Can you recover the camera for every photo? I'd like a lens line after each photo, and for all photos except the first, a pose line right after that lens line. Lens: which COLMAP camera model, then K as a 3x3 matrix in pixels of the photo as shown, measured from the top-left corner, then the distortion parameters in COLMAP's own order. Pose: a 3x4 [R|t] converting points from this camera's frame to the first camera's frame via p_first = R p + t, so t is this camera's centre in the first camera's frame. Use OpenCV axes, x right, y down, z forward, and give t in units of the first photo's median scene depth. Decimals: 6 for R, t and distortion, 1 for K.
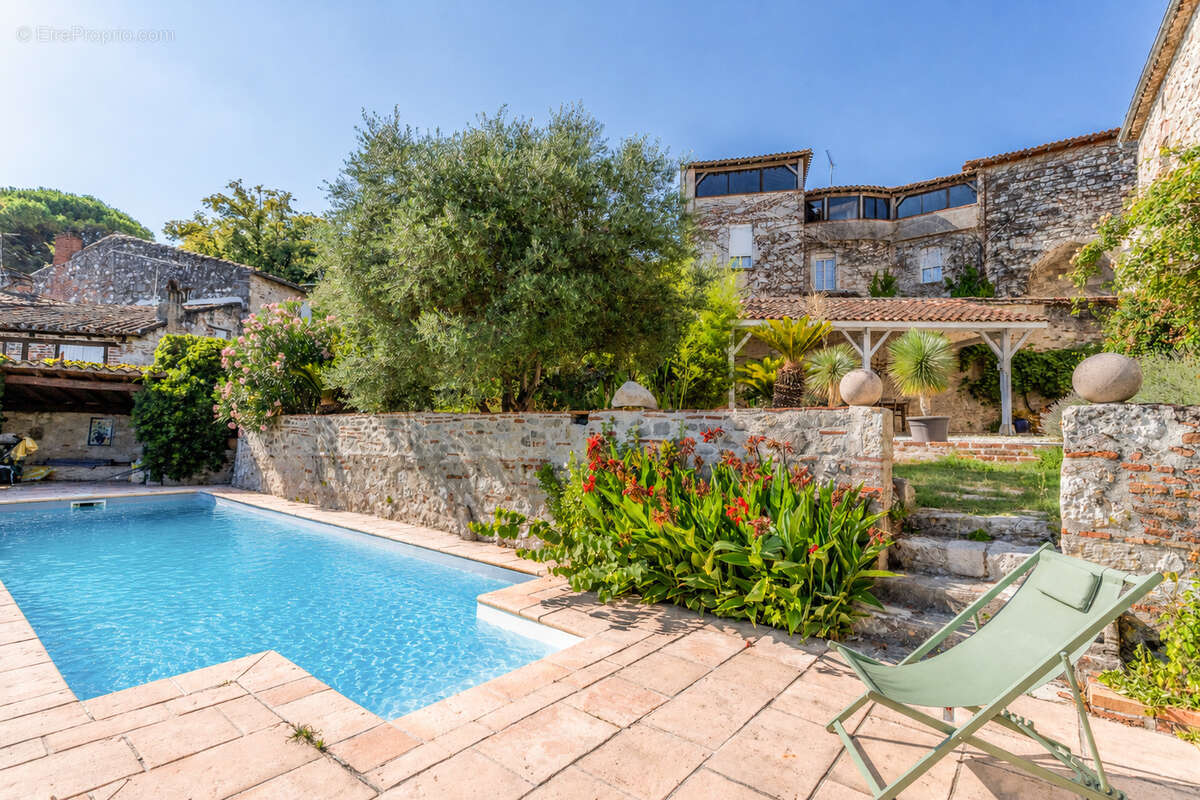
lens RADIAL K [[566.3, 0, 590.6], [0, 566.3, 400.6], [0, 0, 1]] dist [0.001524, 0.001941]
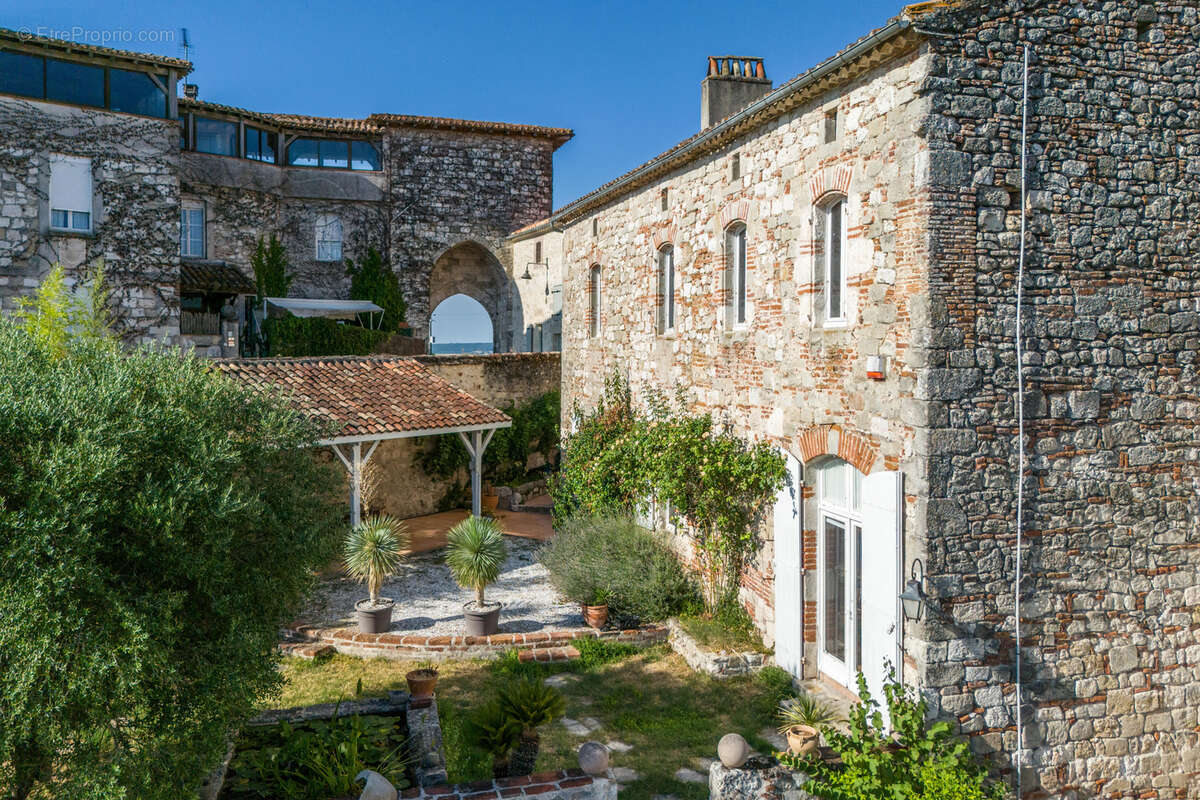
lens RADIAL K [[900.6, 0, 613.2], [0, 900.6, 370.4], [0, 0, 1]] dist [0.047483, -0.049623]
pose [[0.582076, -0.031404, 0.812528, -0.361986], [-0.035054, 0.997356, 0.063660, -0.328453], [-0.812379, -0.065537, 0.579436, -0.049869]]
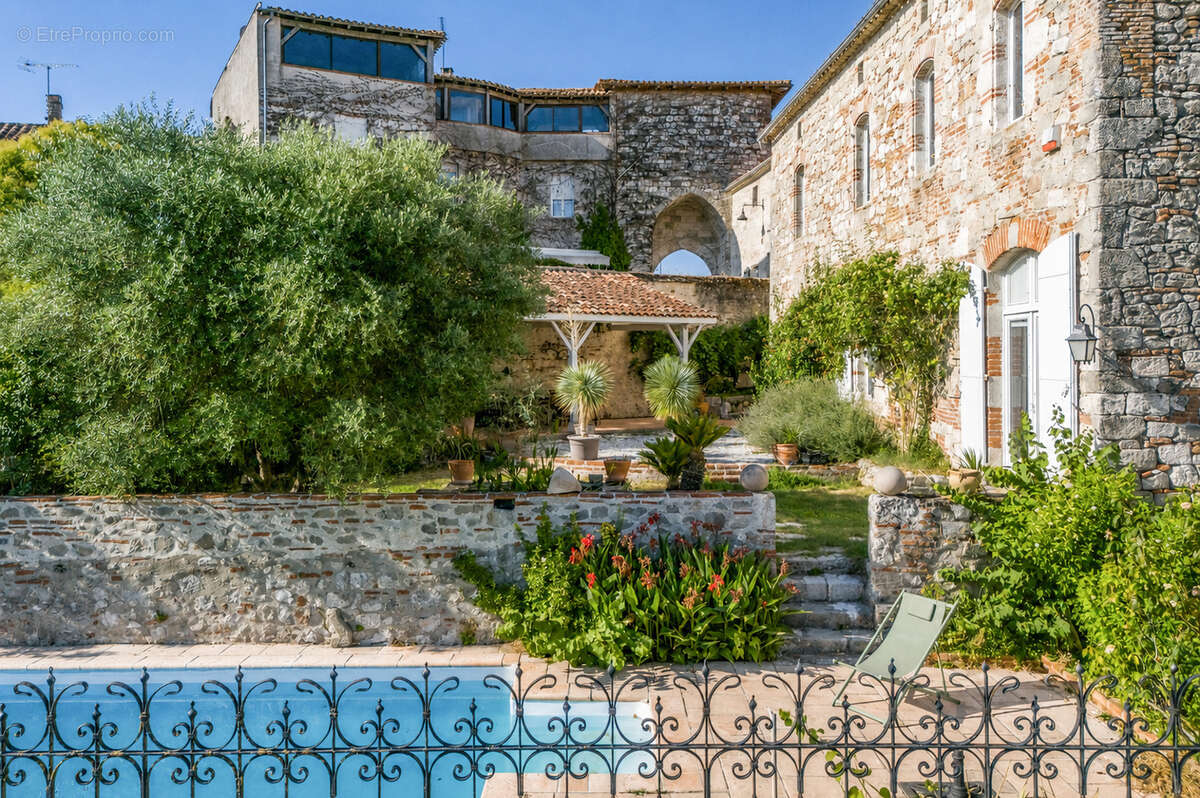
lens RADIAL K [[900.6, 0, 609.5], [0, 900.6, 359.0], [0, 0, 1]] dist [0.047483, -0.049623]
pose [[0.775022, -0.014709, 0.631763, -0.386966], [-0.016553, 0.998914, 0.043563, -0.130771], [-0.631718, -0.044220, 0.773936, -0.154361]]
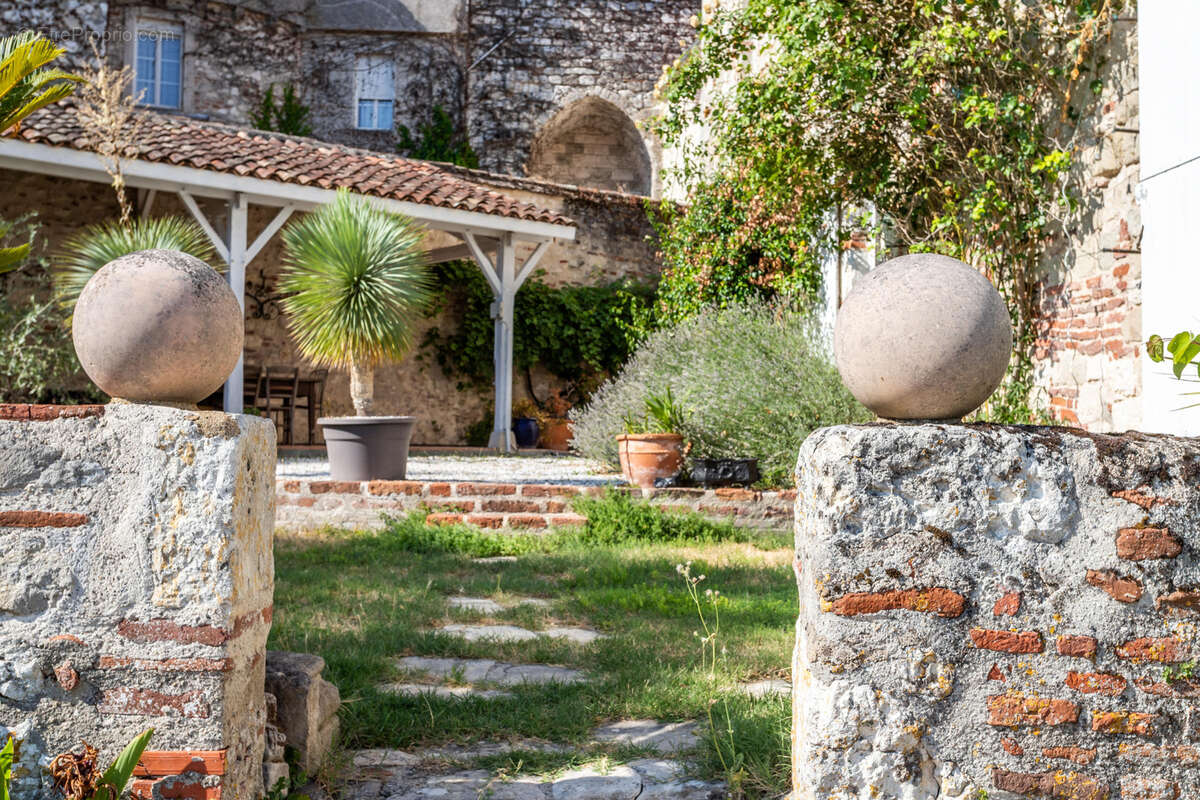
lens RADIAL K [[1247.4, 0, 601.5], [0, 1247.4, 397.8], [0, 0, 1]] dist [0.001887, 0.000000]
pose [[0.743114, 0.021315, 0.668826, 0.083934], [-0.039721, 0.999135, 0.012292, -0.002154], [-0.667985, -0.035701, 0.743318, 0.153097]]
